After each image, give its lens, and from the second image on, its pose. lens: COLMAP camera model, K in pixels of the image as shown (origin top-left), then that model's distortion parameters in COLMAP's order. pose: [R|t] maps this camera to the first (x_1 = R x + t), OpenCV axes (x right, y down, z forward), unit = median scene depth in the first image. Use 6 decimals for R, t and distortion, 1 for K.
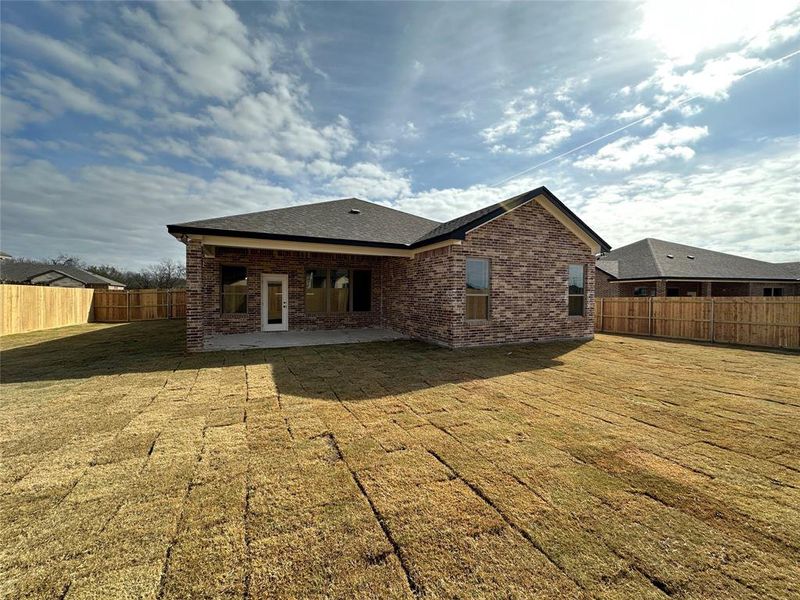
lens RADIAL K [[318.5, 0, 399.1], [0, 318.5, 300.5], [0, 0, 1]] dist [-0.001394, 0.000191]
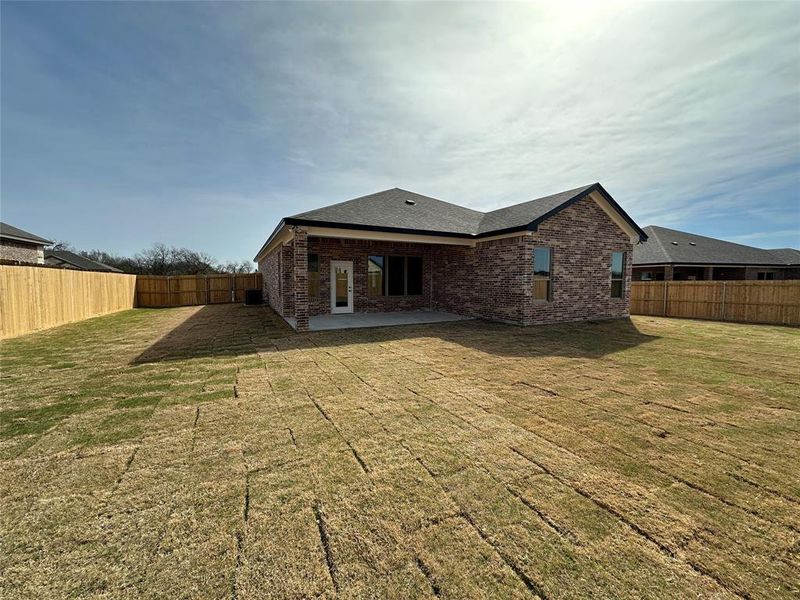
lens RADIAL K [[318.5, 0, 399.1], [0, 318.5, 300.5], [0, 0, 1]] dist [-0.001394, 0.000191]
pose [[0.999222, -0.005832, 0.039000, -0.269377], [0.003983, 0.998871, 0.047340, 0.001357], [-0.039232, -0.047148, 0.998117, -0.106884]]
